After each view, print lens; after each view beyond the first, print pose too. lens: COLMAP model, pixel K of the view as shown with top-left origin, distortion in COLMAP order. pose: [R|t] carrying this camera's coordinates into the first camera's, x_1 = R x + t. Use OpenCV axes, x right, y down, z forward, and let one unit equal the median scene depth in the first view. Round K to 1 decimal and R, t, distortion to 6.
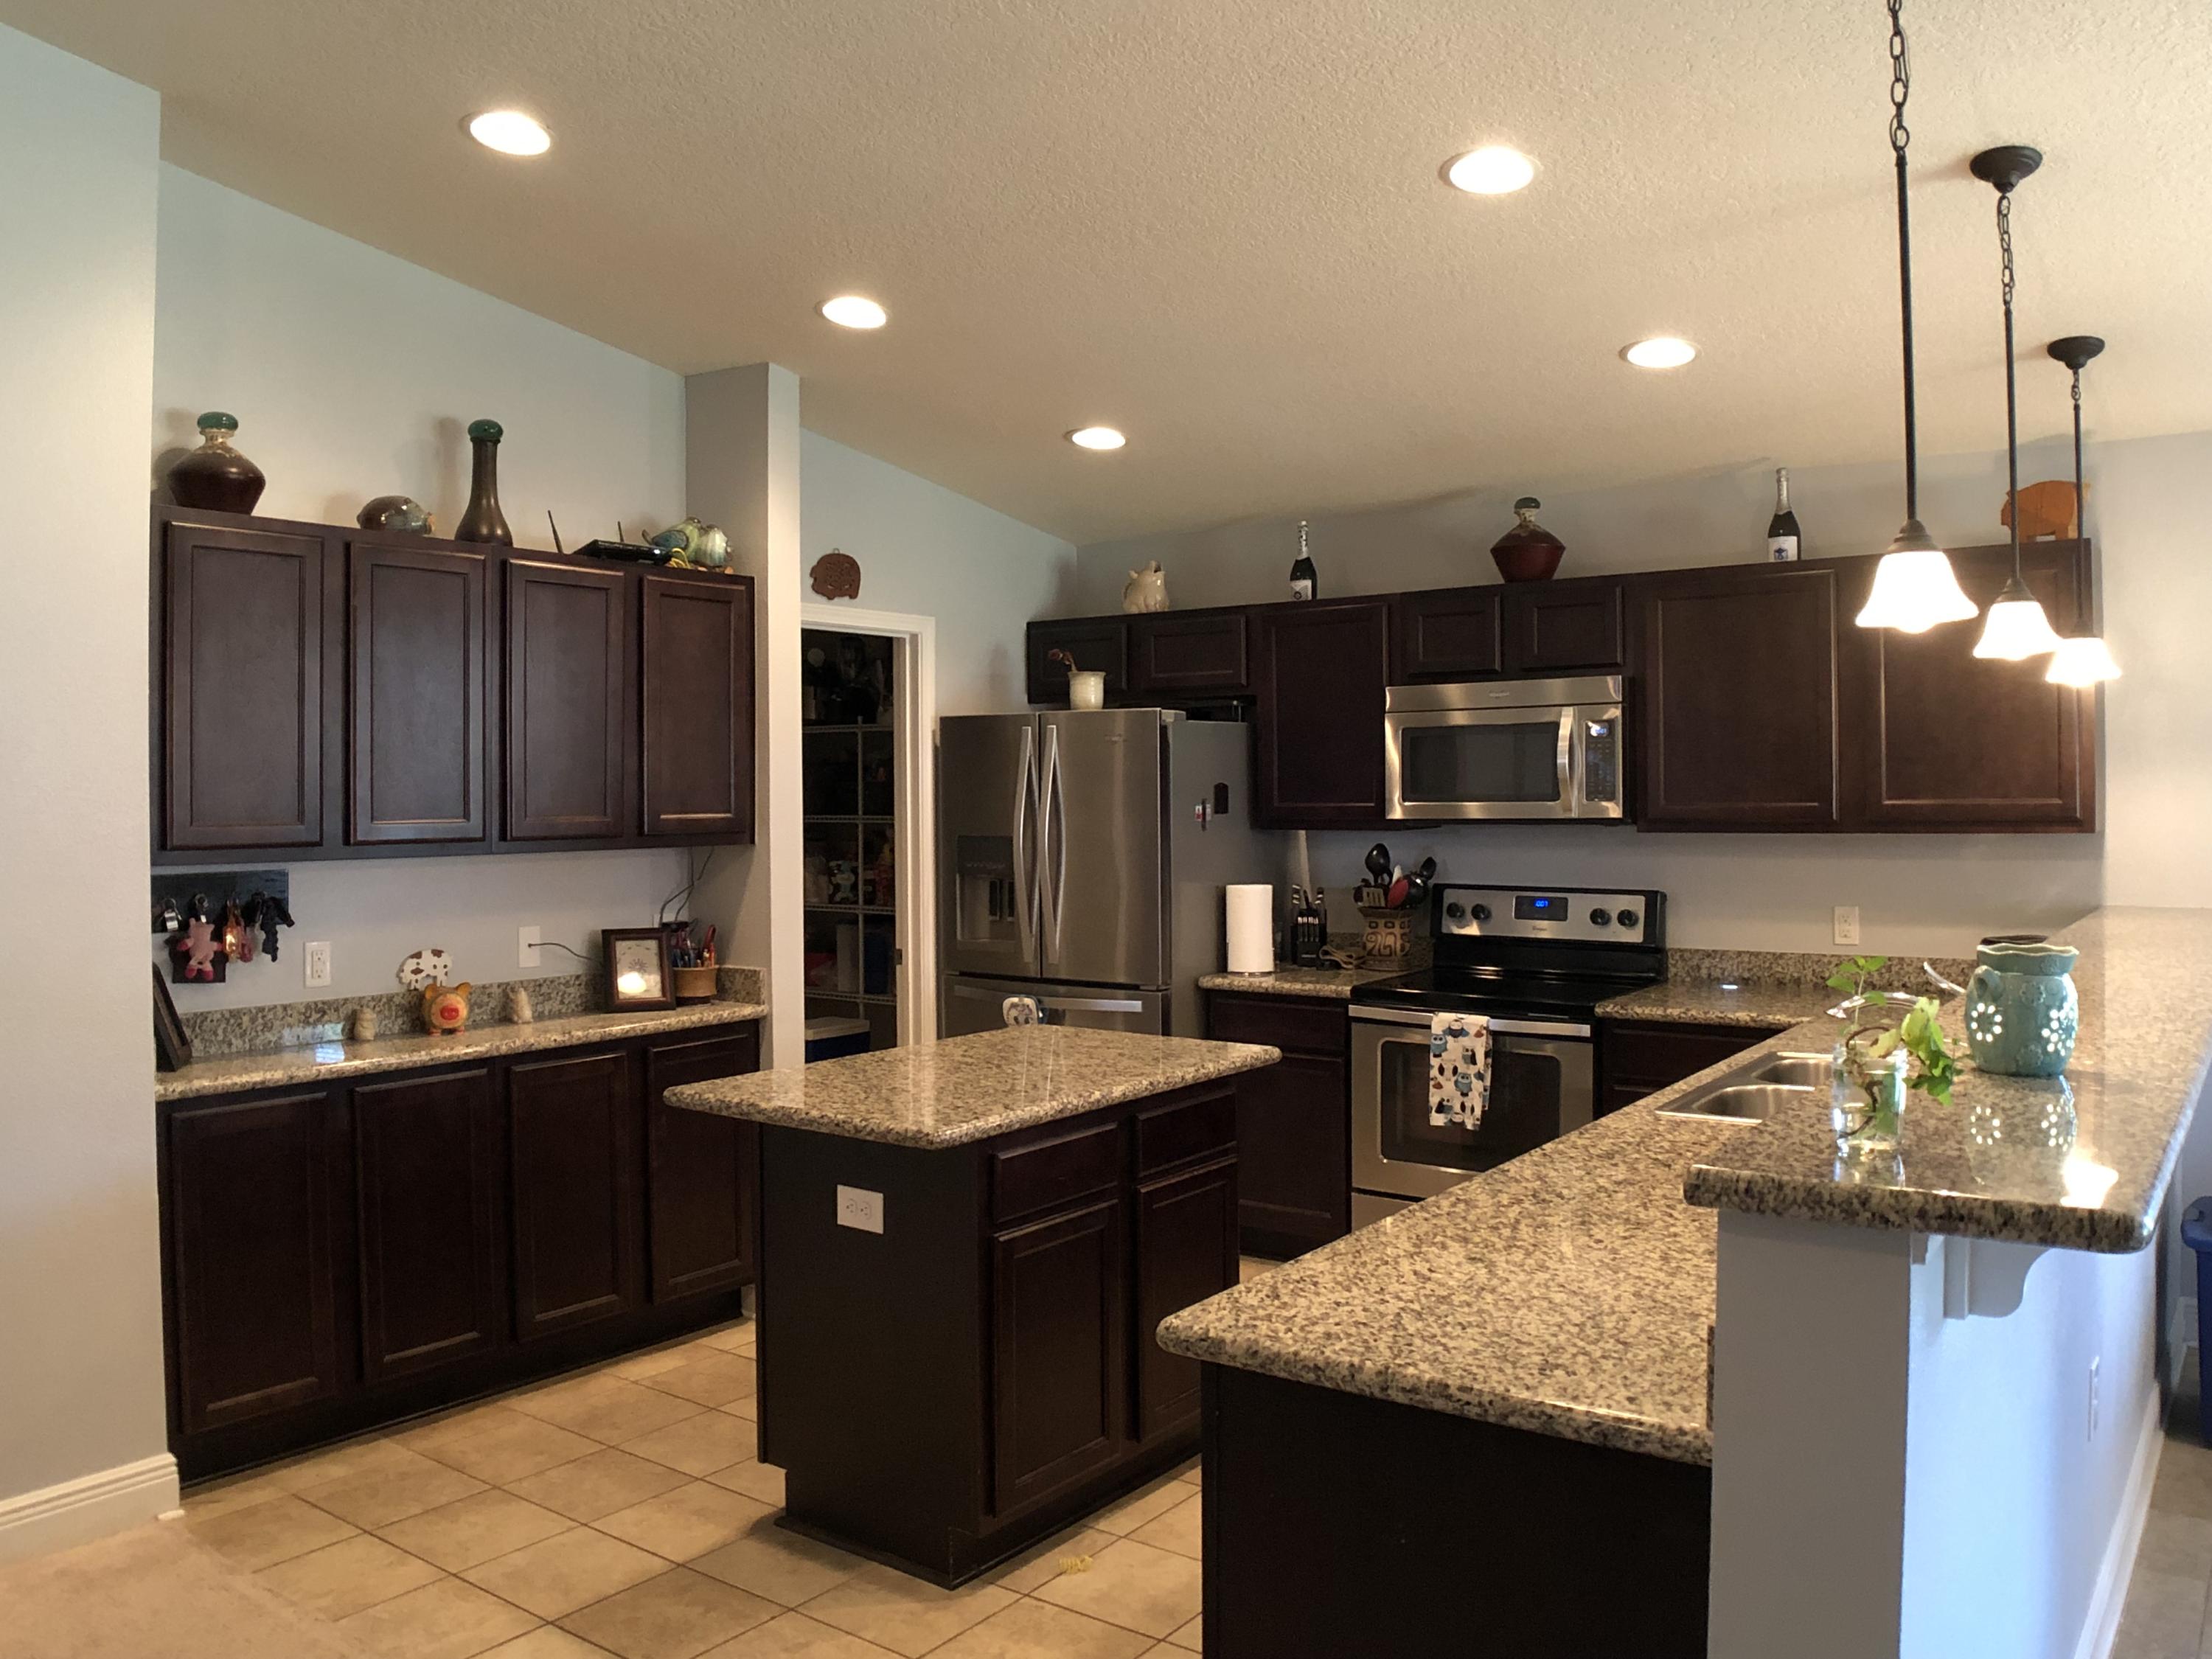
lens RADIAL K [[1709.6, 0, 1064.8], [0, 1709.6, 820.3], [0, 0, 1]] dist [-0.064758, -0.040507]
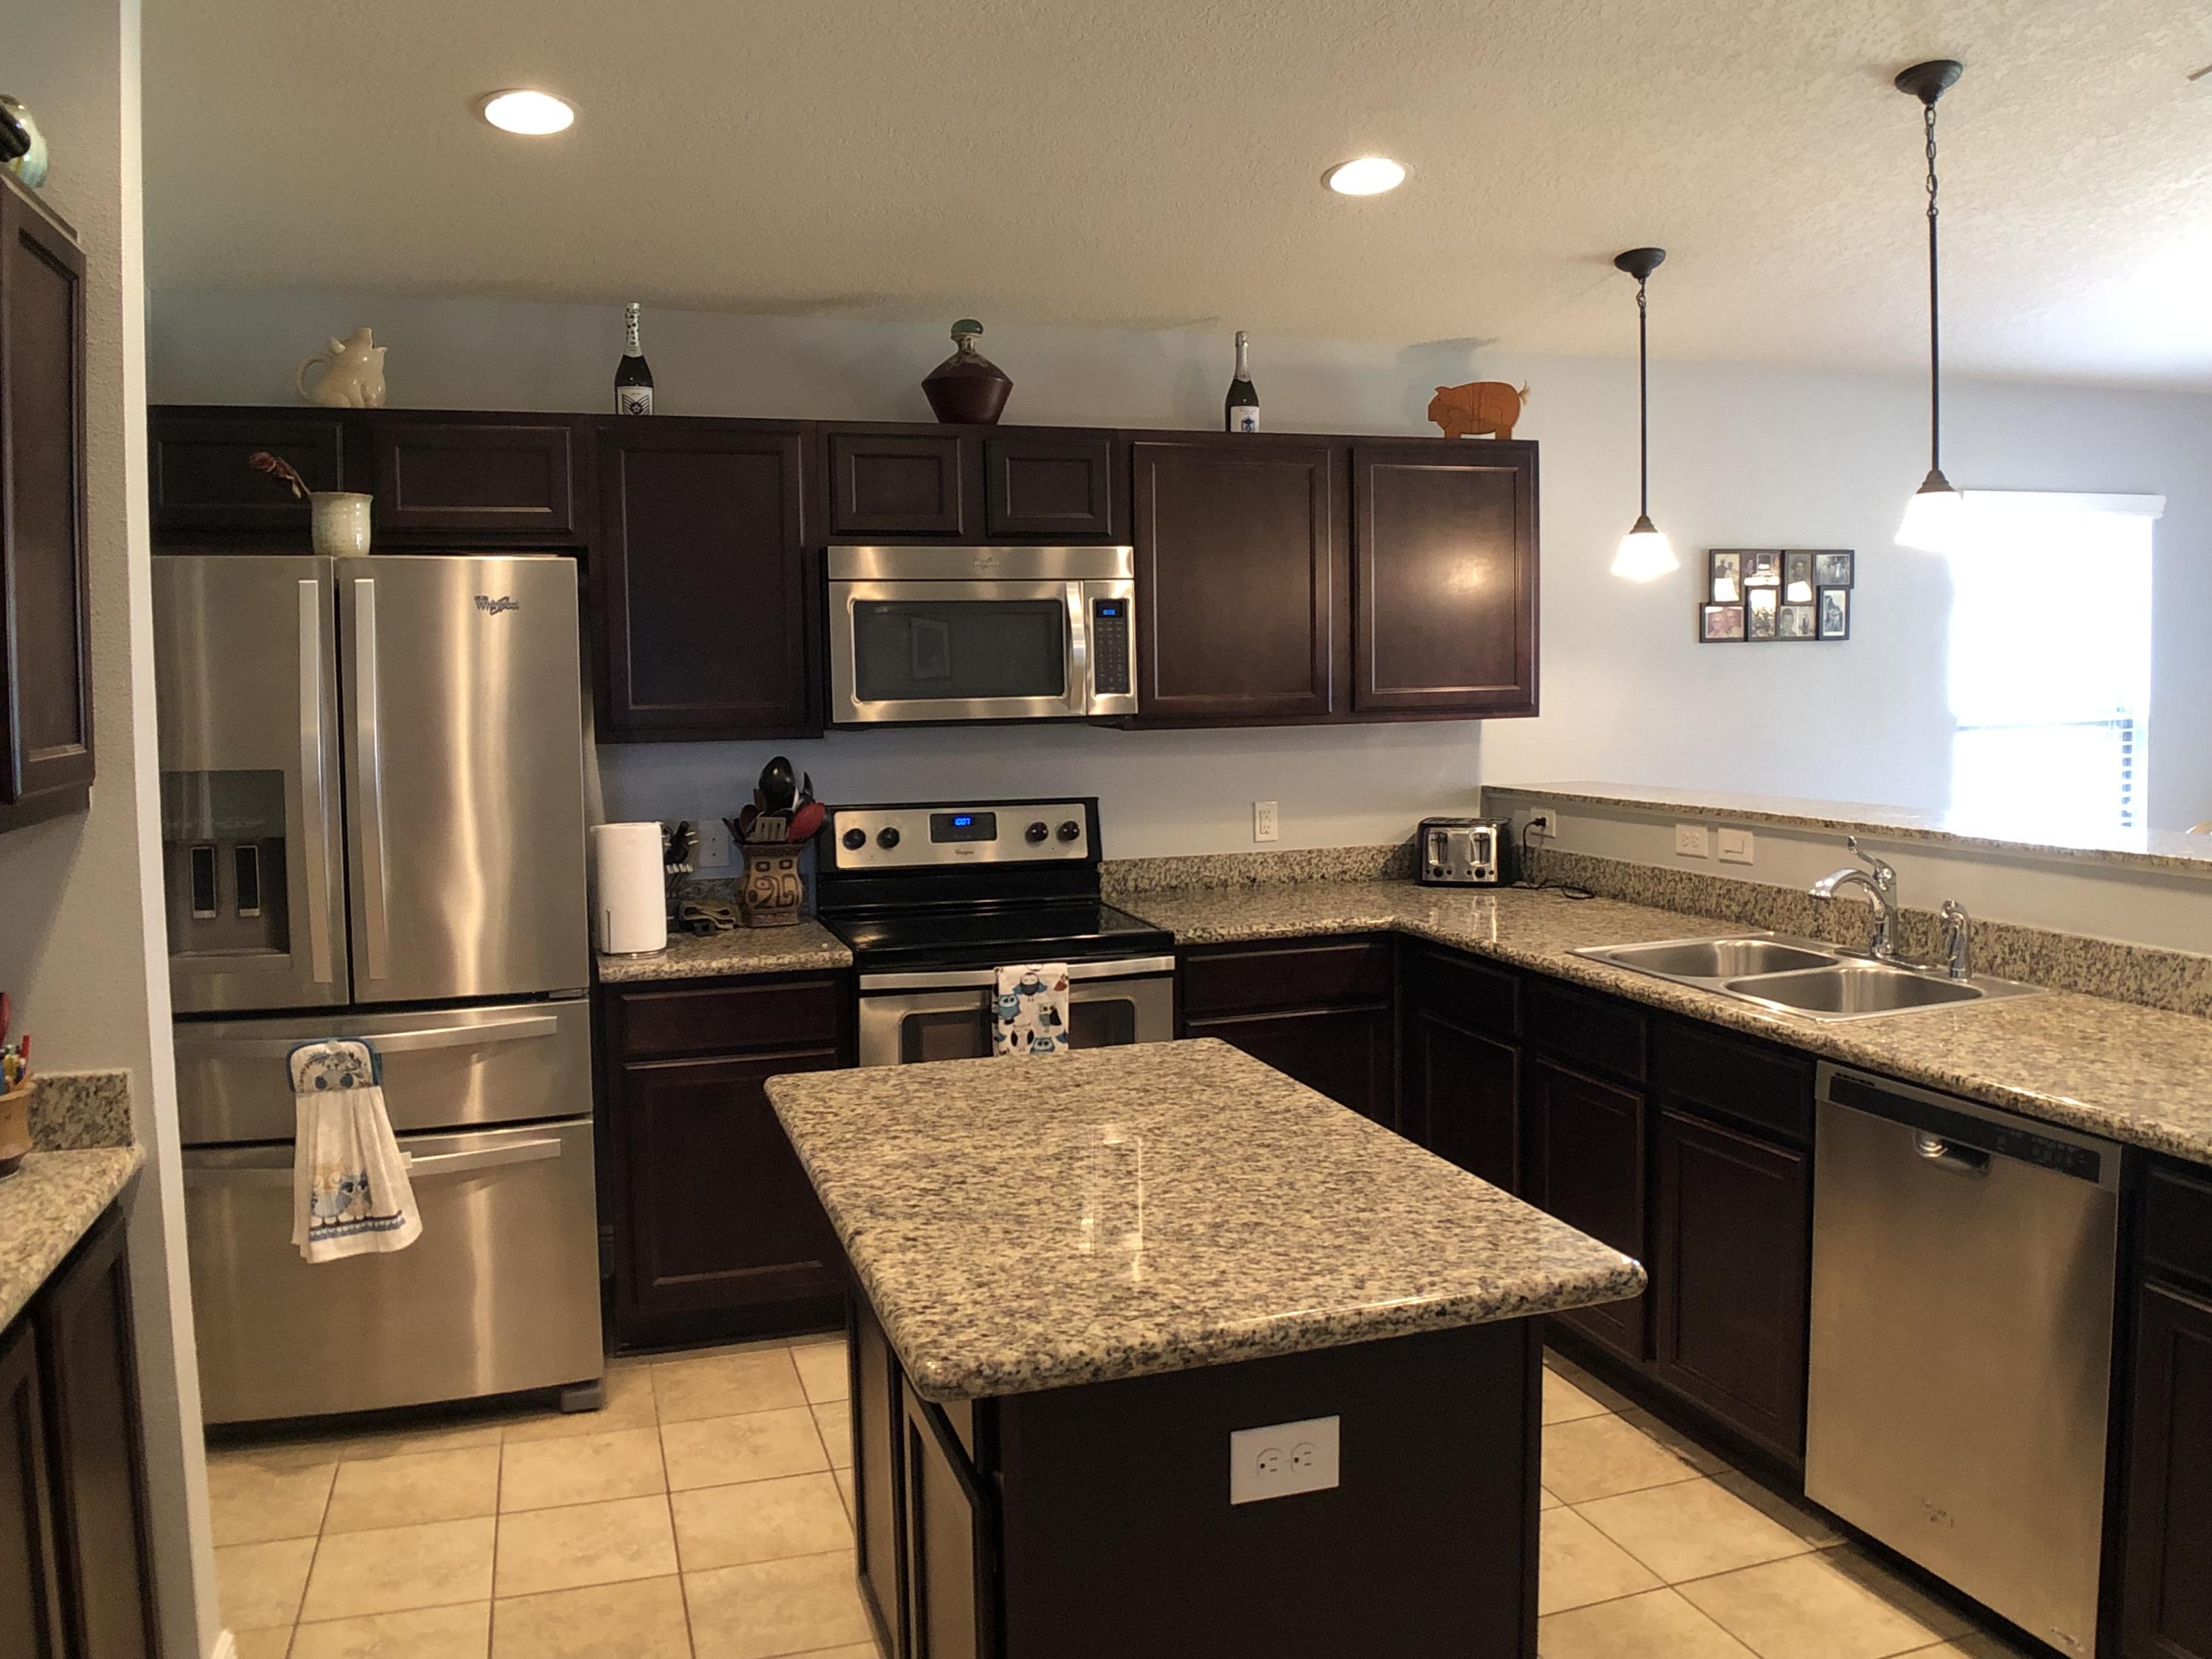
lens RADIAL K [[1709.6, 0, 1115.5], [0, 1709.6, 819.7], [0, 0, 1]] dist [-0.064758, -0.040507]
pose [[0.565167, -0.067150, 0.822239, -0.384034], [0.025485, 0.997627, 0.063957, -0.003162], [-0.824583, -0.015192, 0.565537, 0.507000]]
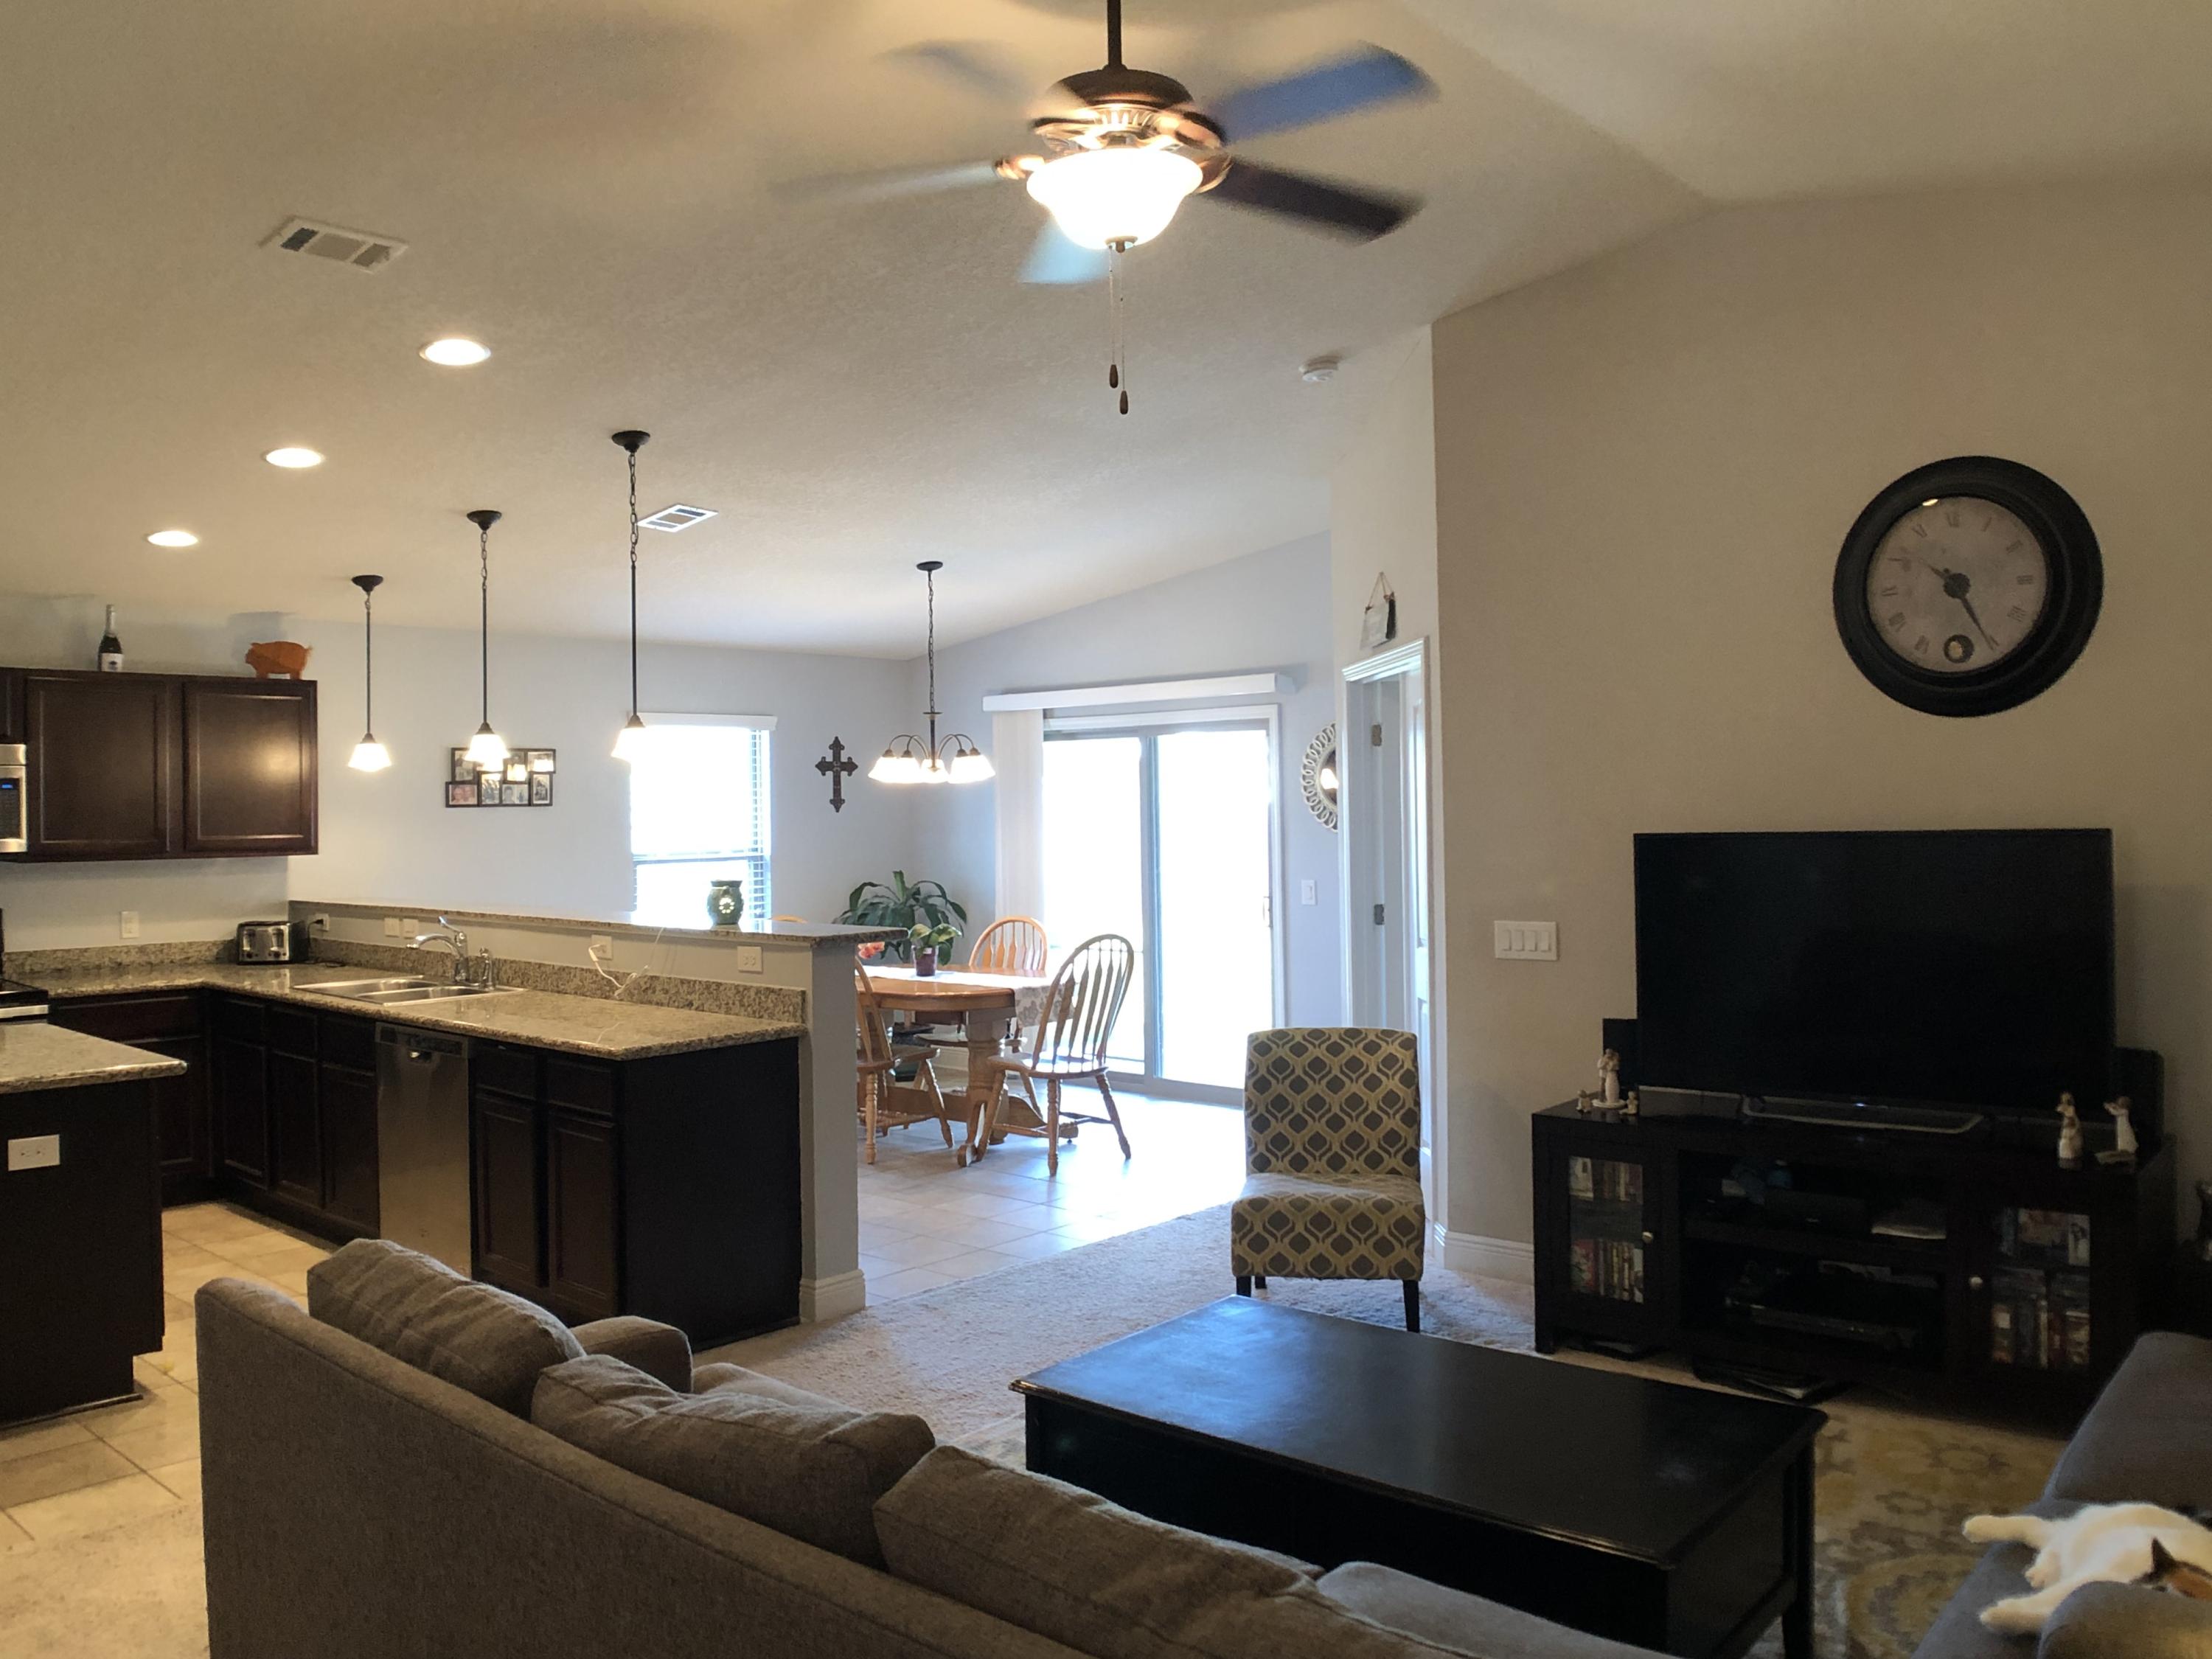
lens RADIAL K [[1709.6, 0, 1098.9], [0, 1709.6, 819.8], [0, 0, 1]] dist [-0.064758, -0.040507]
pose [[0.068894, 0.006156, 0.997605, -0.885824], [0.023608, 0.999691, -0.007799, 0.003422], [-0.997345, 0.024089, 0.068727, 0.069344]]
